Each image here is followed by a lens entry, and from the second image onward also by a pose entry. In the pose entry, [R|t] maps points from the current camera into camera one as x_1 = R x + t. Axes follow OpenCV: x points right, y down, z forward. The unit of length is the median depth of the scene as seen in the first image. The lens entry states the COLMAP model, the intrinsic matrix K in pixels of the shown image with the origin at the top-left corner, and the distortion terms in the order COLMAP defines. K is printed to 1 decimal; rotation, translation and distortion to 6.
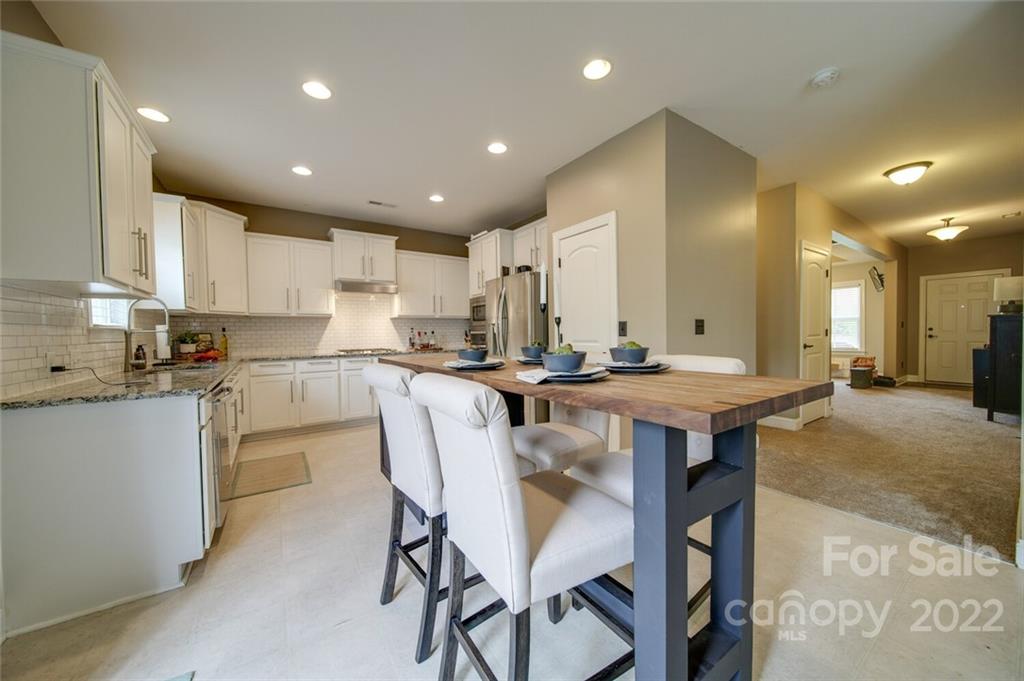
lens RADIAL K [[358.9, 0, 515.8], [0, 358.9, 339.7], [0, 0, 1]] dist [-0.007767, 0.000199]
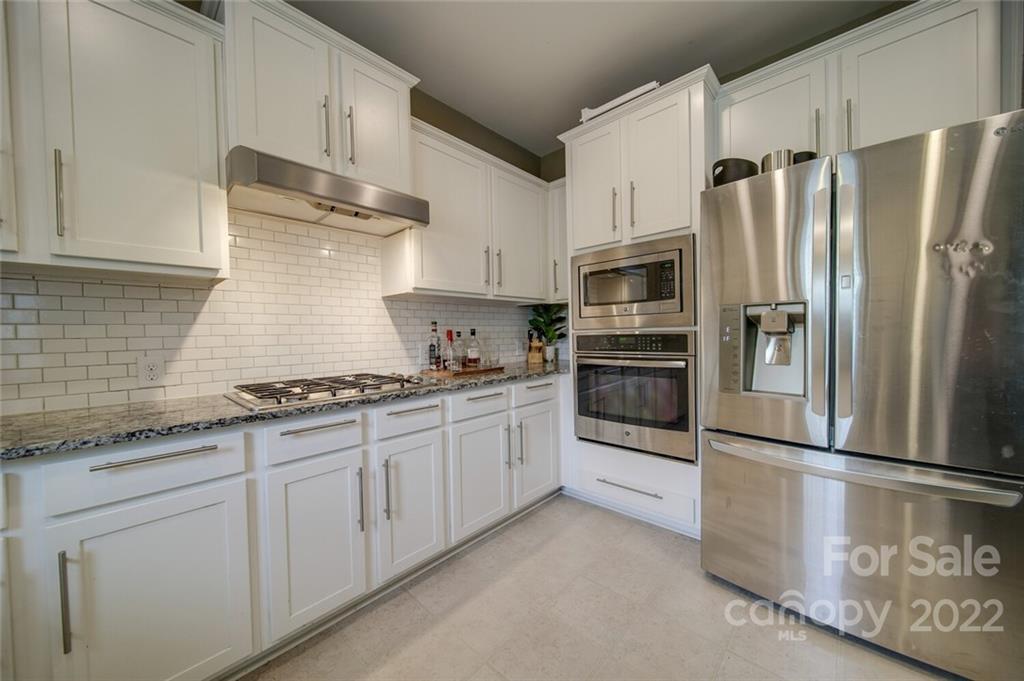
lens RADIAL K [[358.9, 0, 514.9], [0, 358.9, 341.4], [0, 0, 1]] dist [-0.007767, 0.000199]
pose [[0.974868, -0.008892, 0.222604, -0.329687], [0.009194, 0.999958, -0.000321, -0.009389], [-0.222592, 0.002359, 0.974909, 0.638178]]
